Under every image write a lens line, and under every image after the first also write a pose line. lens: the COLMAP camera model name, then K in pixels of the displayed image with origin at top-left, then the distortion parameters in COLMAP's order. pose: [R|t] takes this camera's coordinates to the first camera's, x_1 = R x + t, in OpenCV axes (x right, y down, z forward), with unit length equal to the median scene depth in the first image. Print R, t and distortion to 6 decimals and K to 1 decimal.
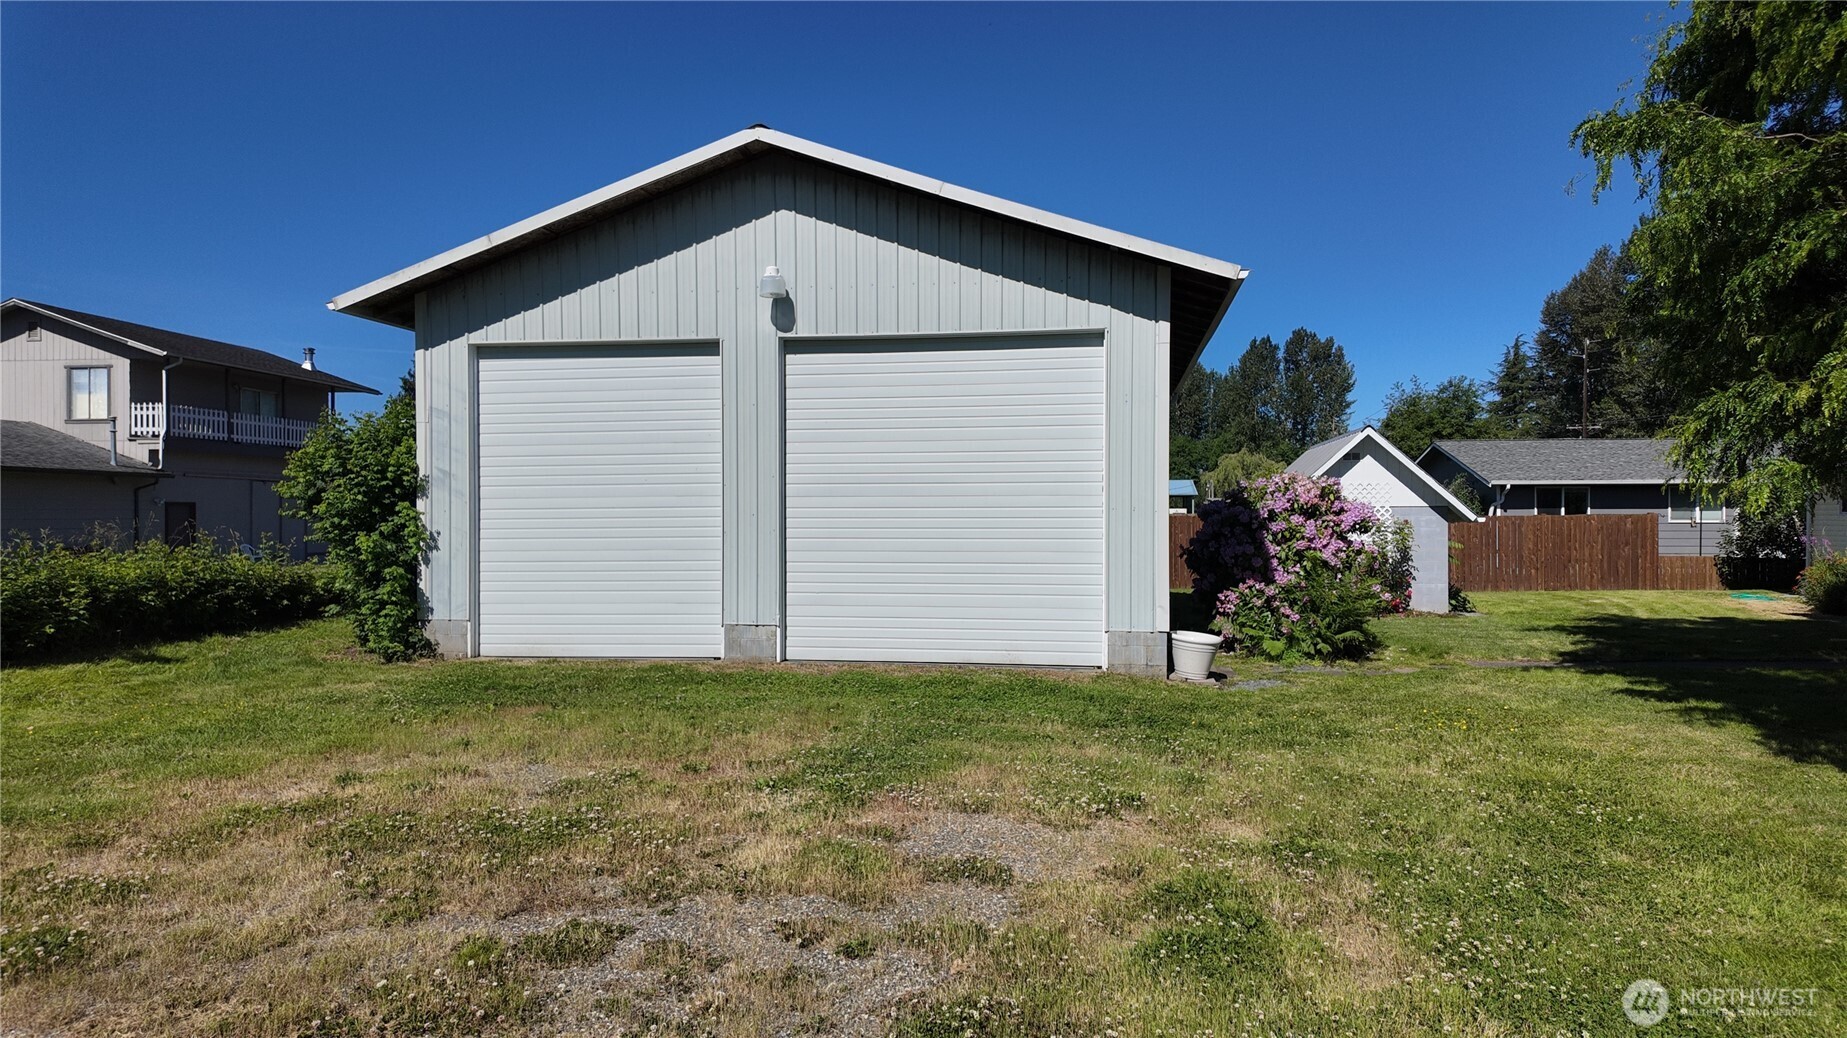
lens RADIAL K [[1060.1, 0, 913.9], [0, 1060.1, 522.2], [0, 0, 1]] dist [0.024663, -0.021504]
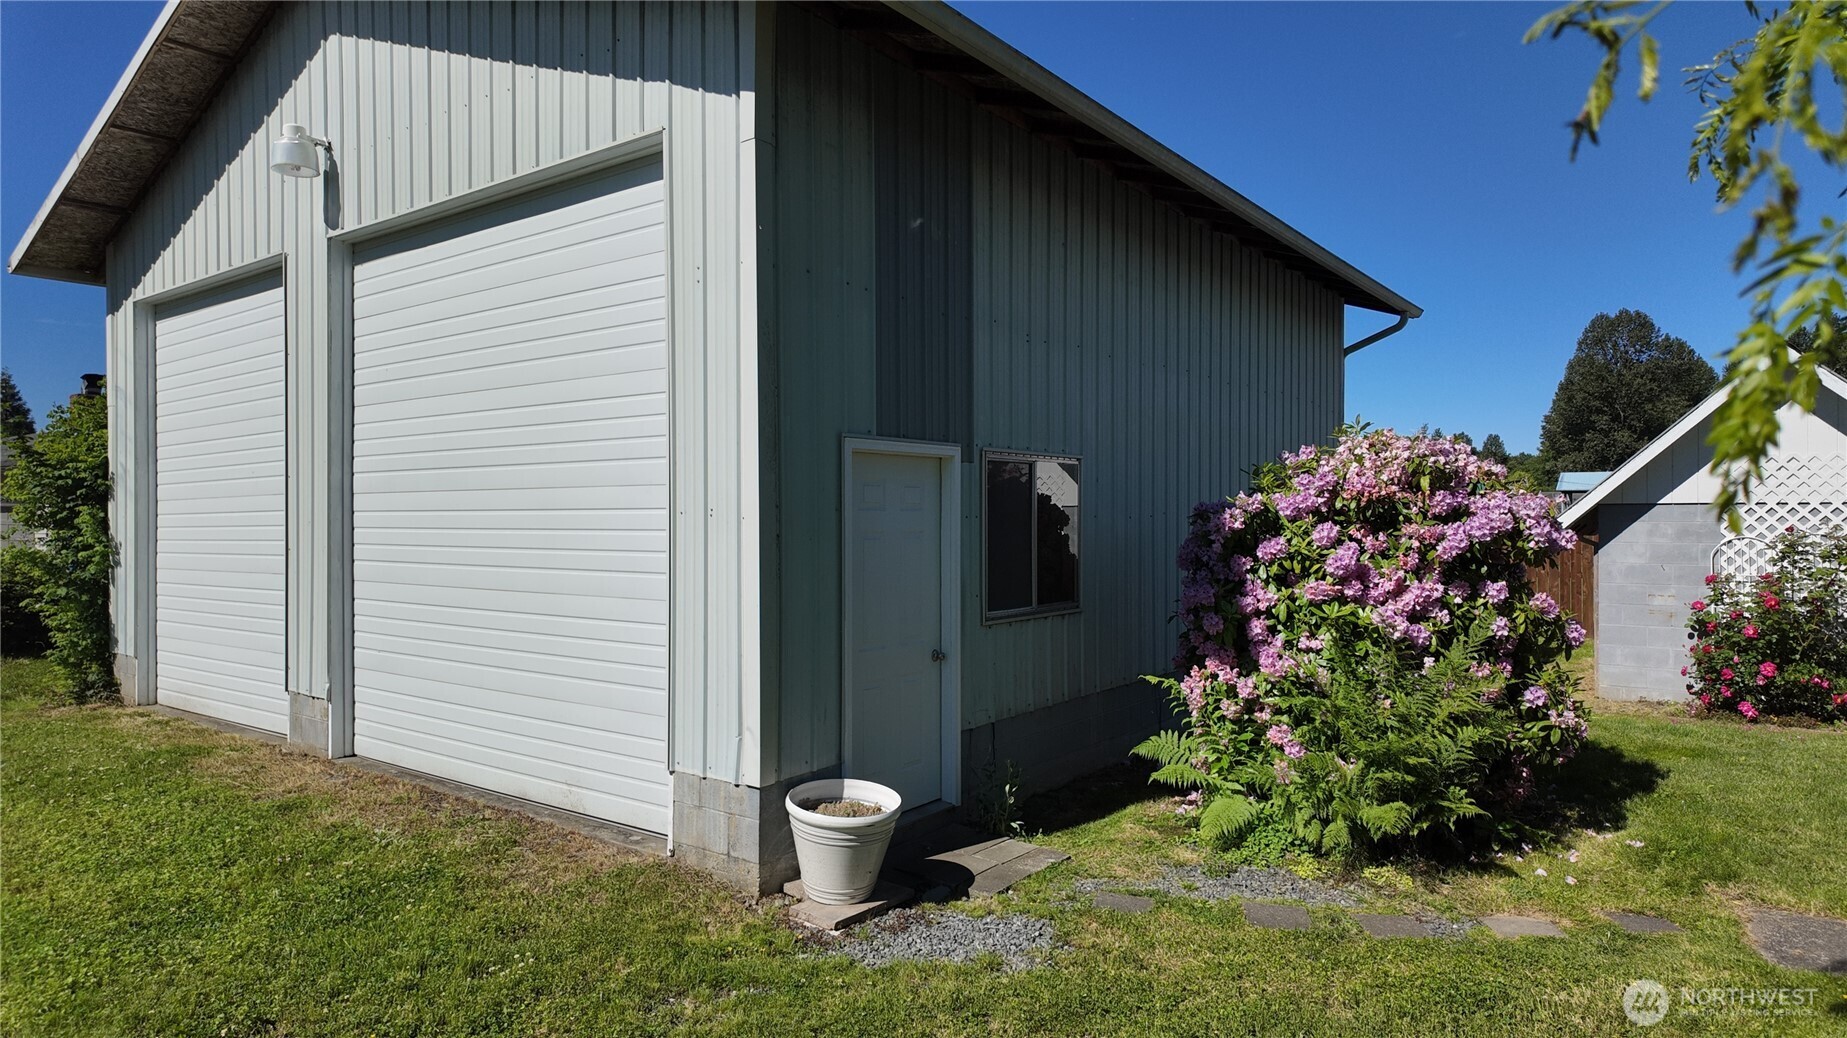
lens RADIAL K [[1060.1, 0, 942.8], [0, 1060.1, 522.1], [0, 0, 1]] dist [0.024663, -0.021504]
pose [[0.894726, 0.001476, -0.446613, 0.473997], [-0.001197, 0.999999, 0.000906, -0.008714], [0.446614, -0.000276, 0.894727, 0.592736]]
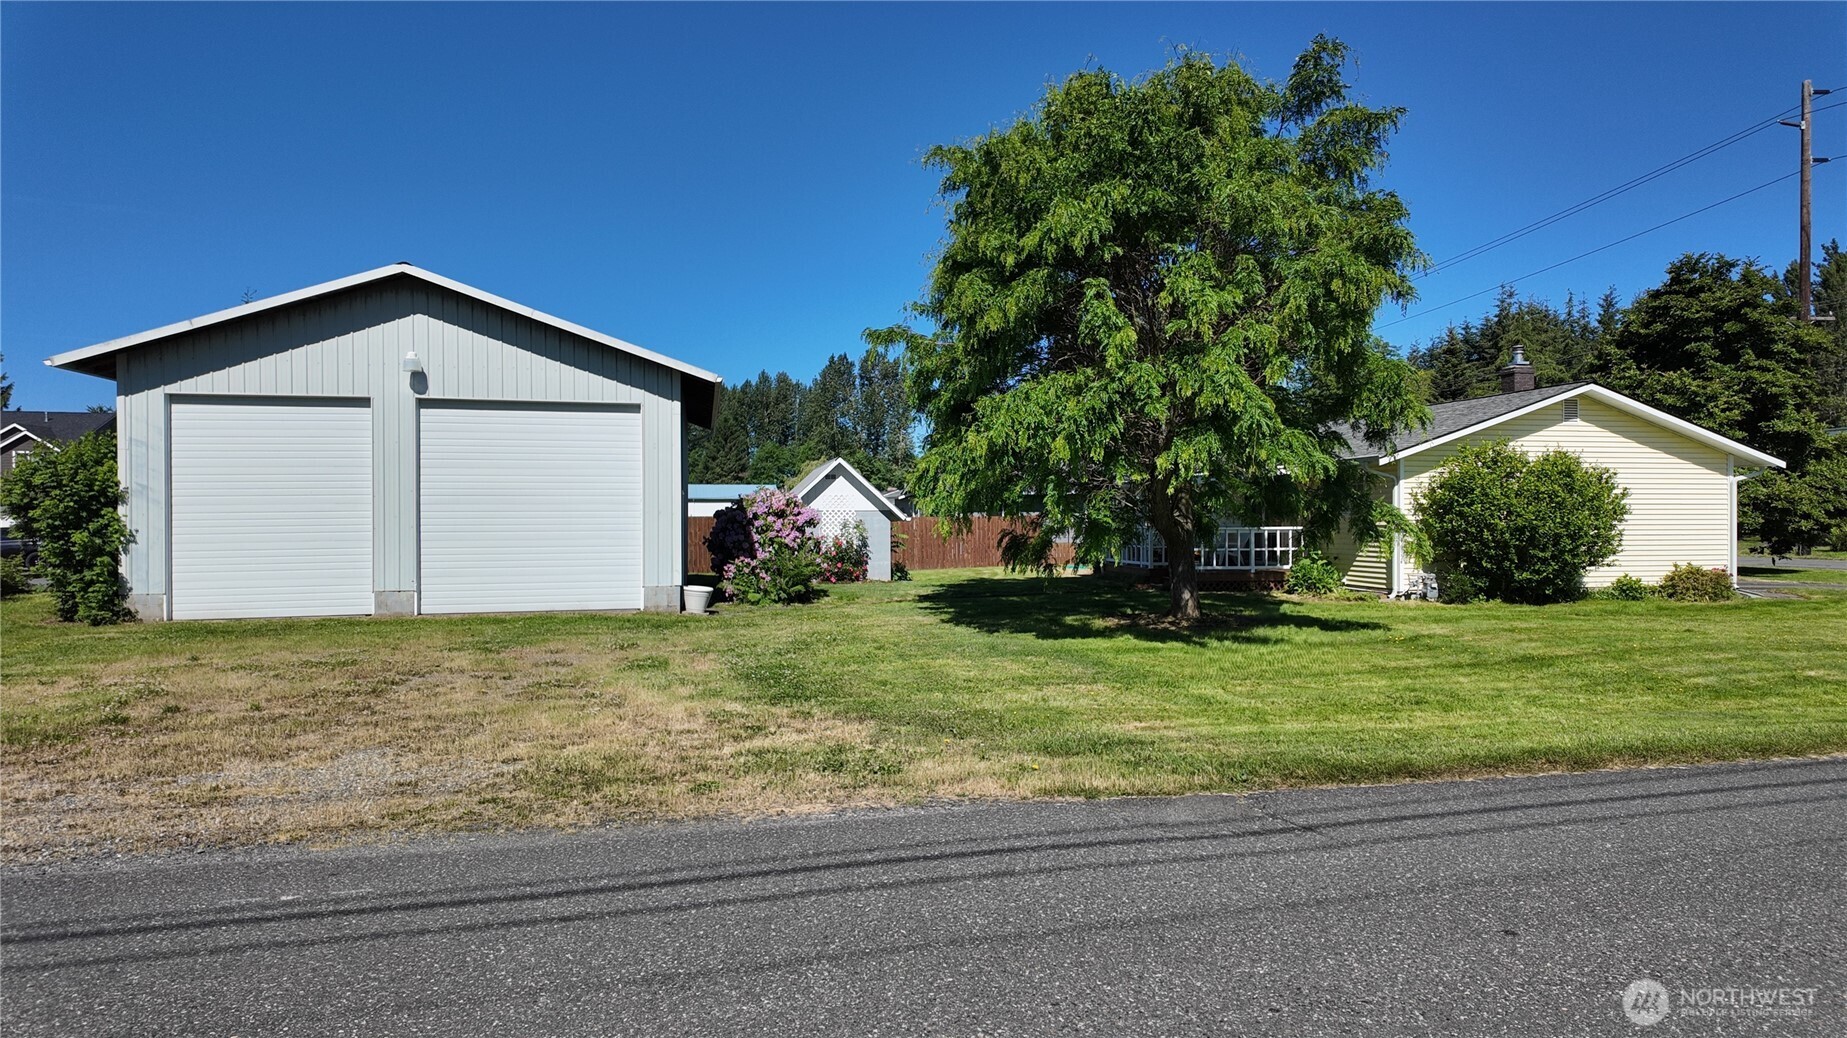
lens RADIAL K [[1060.1, 0, 950.8], [0, 1060.1, 524.2], [0, 0, 1]] dist [0.024663, -0.021504]
pose [[0.917135, -0.005438, 0.398540, -0.034896], [0.005872, 0.999983, 0.000131, 0.007792], [-0.398534, 0.002220, 0.917151, -0.665216]]
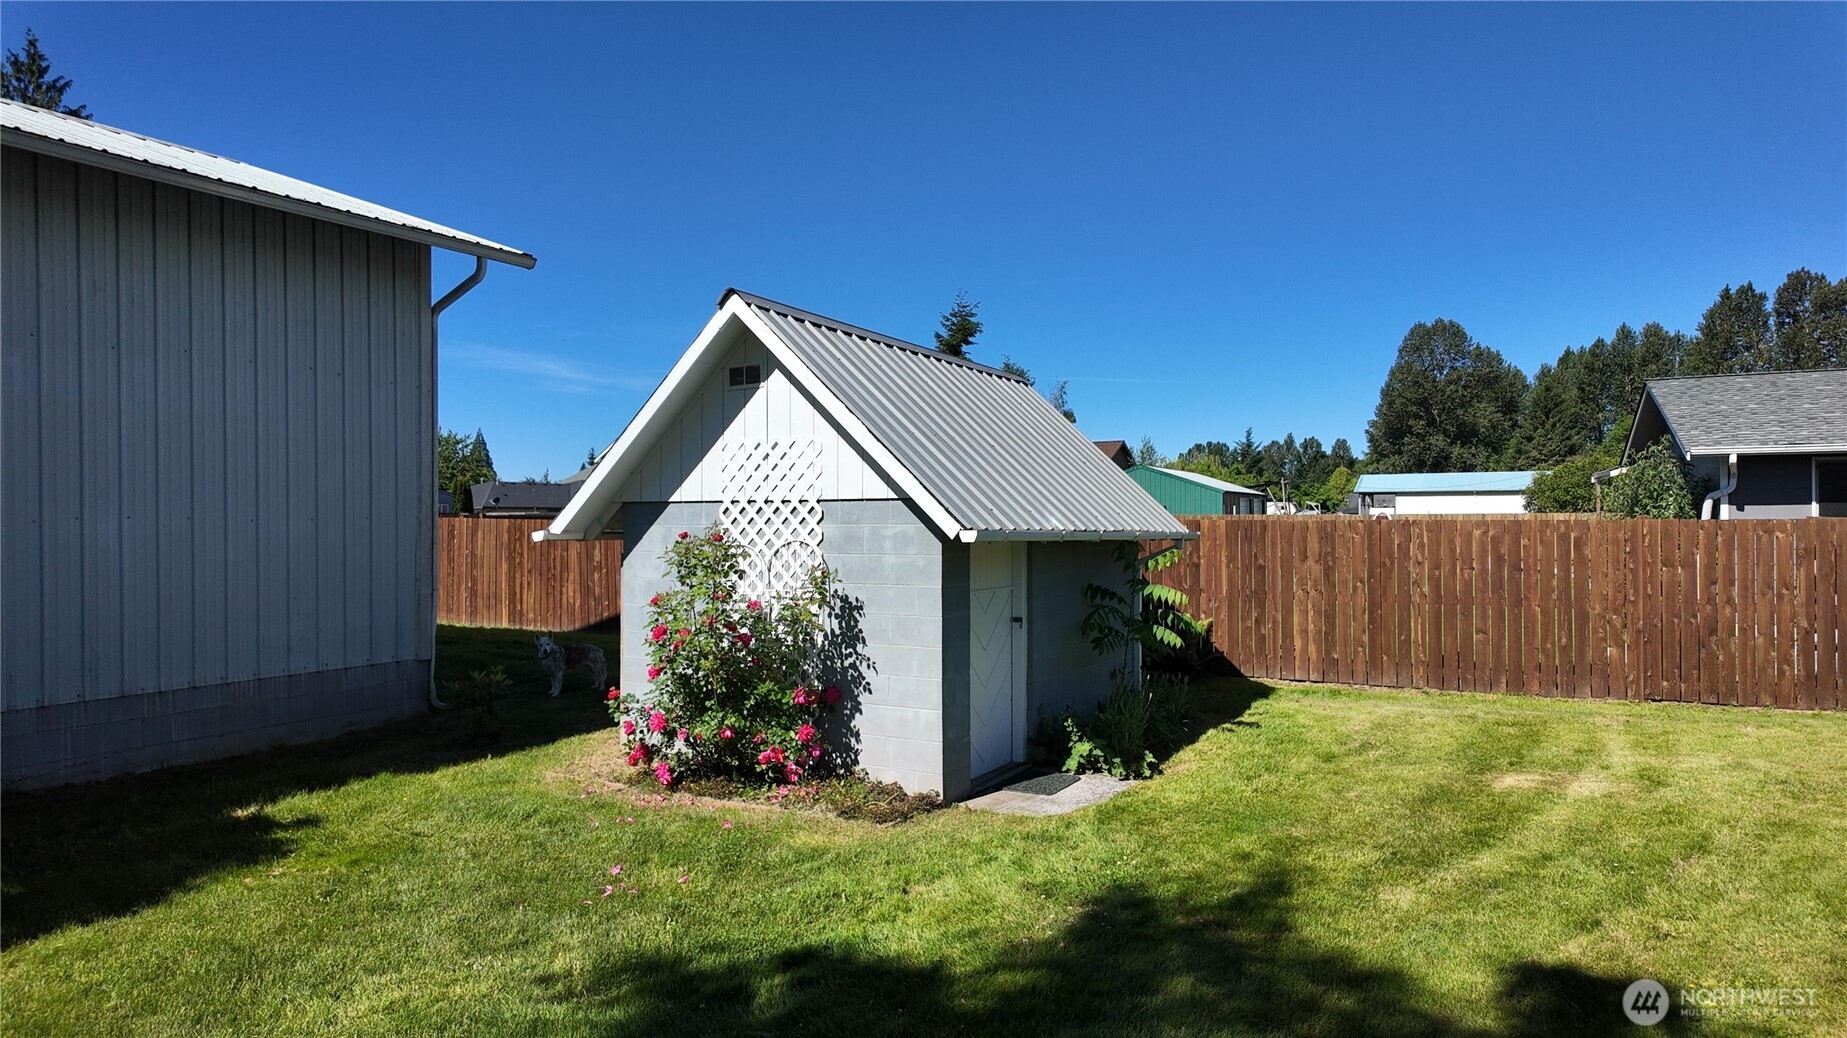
lens RADIAL K [[1060.1, 0, 941.0], [0, 1060.1, 516.9], [0, 0, 1]] dist [0.024663, -0.021504]
pose [[0.933533, -0.001529, -0.358489, 1.004735], [-0.000438, 0.999985, -0.005404, -0.010374], [0.358492, 0.005202, 0.933518, 1.053765]]
